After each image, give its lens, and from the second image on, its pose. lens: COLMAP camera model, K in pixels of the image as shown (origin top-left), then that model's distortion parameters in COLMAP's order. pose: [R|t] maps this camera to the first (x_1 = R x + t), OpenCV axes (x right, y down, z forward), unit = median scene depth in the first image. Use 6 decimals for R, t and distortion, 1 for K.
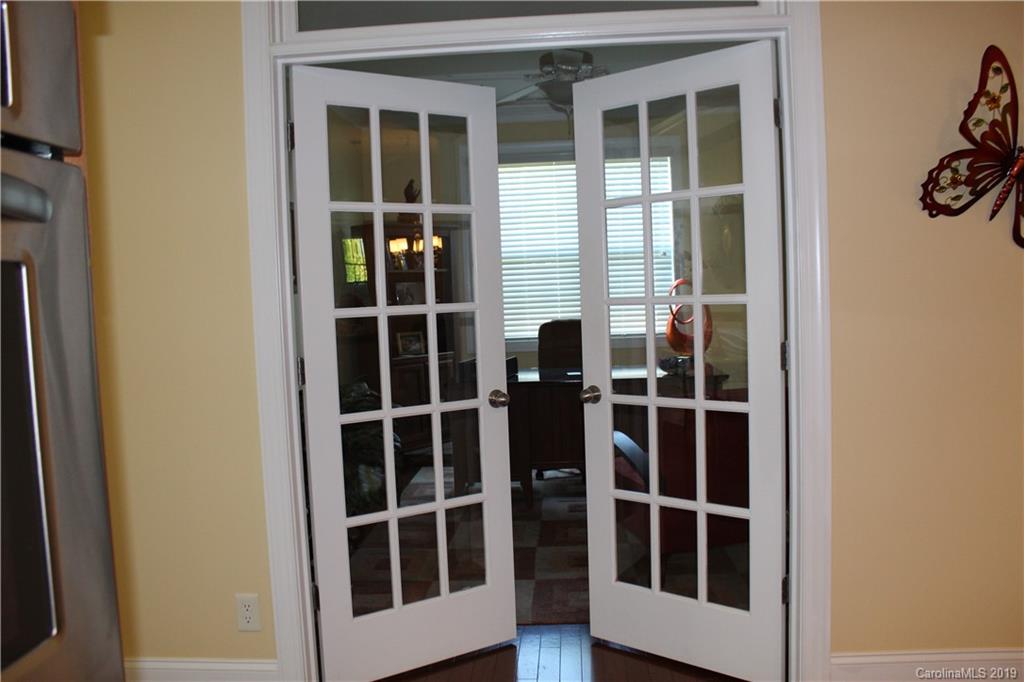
lens RADIAL K [[855.5, 0, 512.0], [0, 855.5, 341.0], [0, 0, 1]] dist [-0.166012, 0.156063]
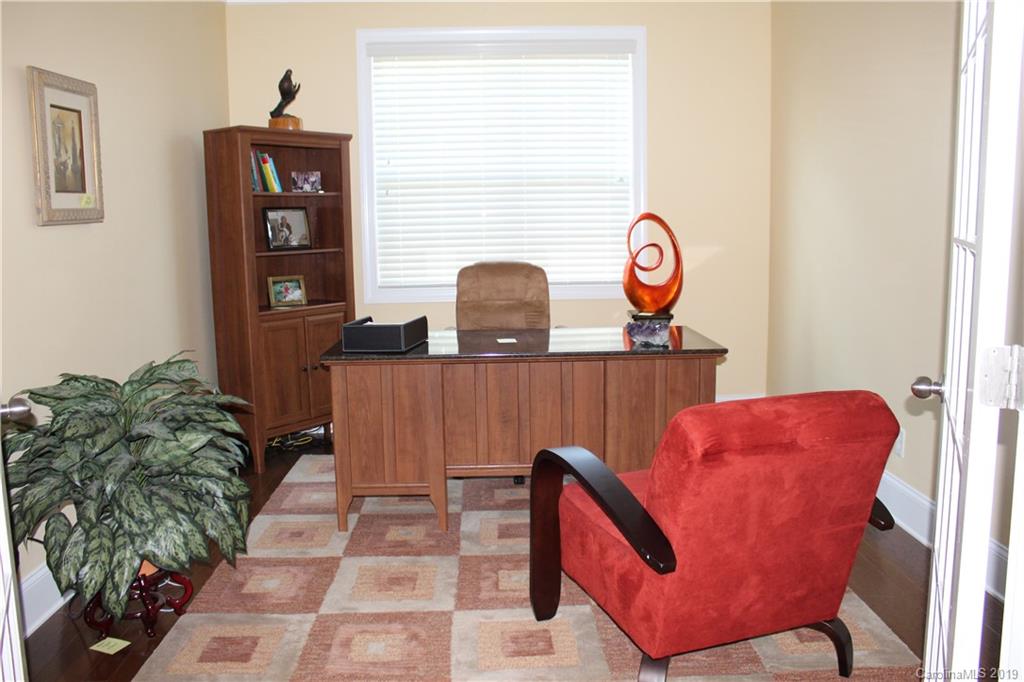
lens RADIAL K [[855.5, 0, 512.0], [0, 855.5, 341.0], [0, 0, 1]] dist [-0.166012, 0.156063]
pose [[0.995066, 0.009572, 0.098754, 0.005056], [-0.017124, 0.996967, 0.075914, -0.013241], [-0.097728, -0.077230, 0.992212, 0.238291]]
